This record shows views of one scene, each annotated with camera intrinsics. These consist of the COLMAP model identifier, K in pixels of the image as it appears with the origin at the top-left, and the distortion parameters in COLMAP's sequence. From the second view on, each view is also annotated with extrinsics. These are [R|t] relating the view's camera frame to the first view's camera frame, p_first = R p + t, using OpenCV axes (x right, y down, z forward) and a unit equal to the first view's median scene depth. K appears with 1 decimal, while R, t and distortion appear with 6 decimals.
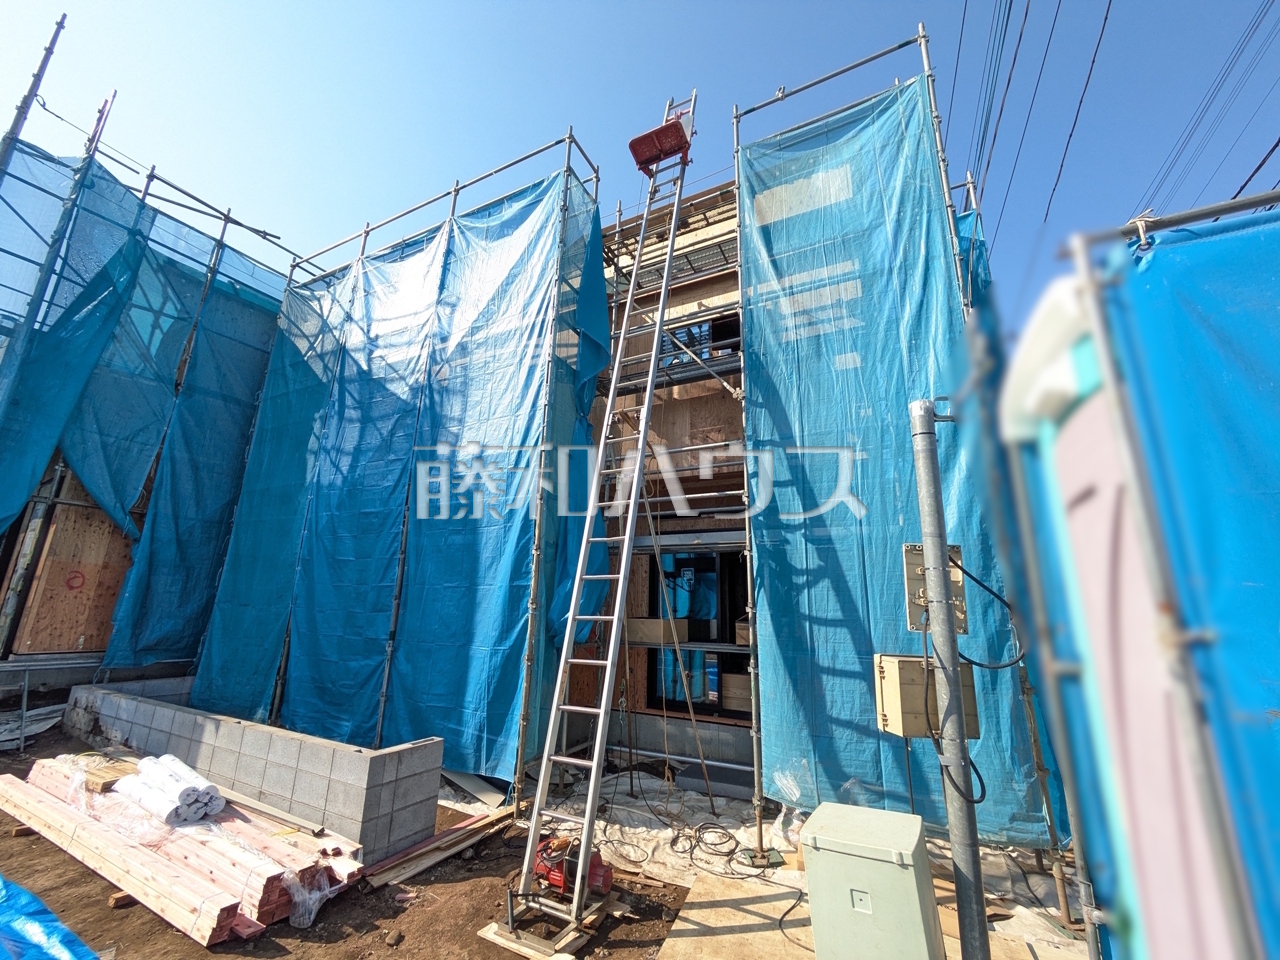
lens RADIAL K [[503.8, 0, 637.8], [0, 503.8, 490.4], [0, 0, 1]] dist [-0.005858, 0.003269]
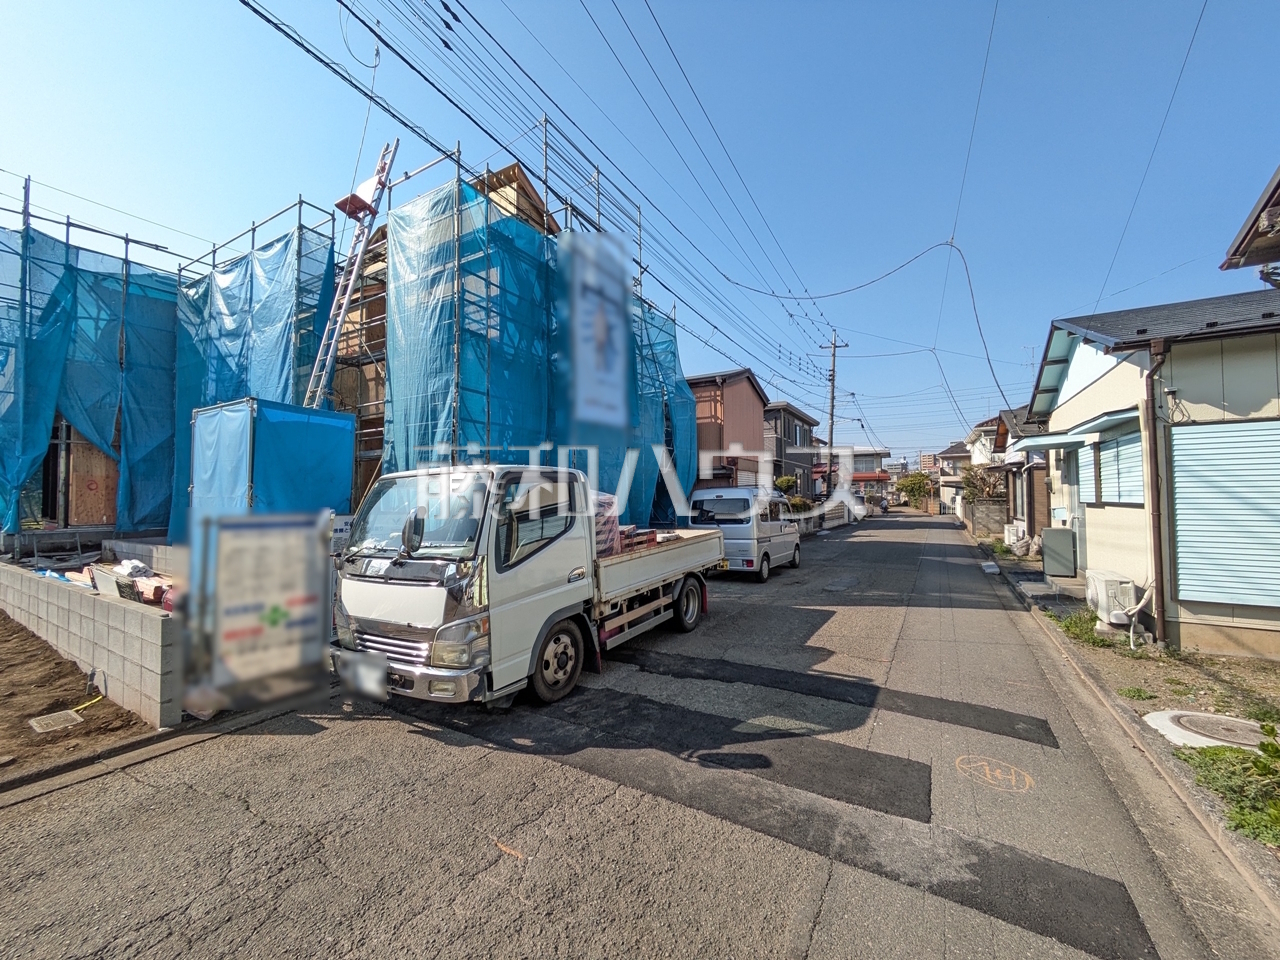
lens RADIAL K [[503.8, 0, 636.4], [0, 503.8, 485.0], [0, 0, 1]] dist [-0.005858, 0.003269]
pose [[0.997492, -0.034842, -0.061611, 0.900710], [0.047068, 0.976624, 0.209739, -0.102750], [0.052863, -0.212113, 0.975814, -0.622511]]
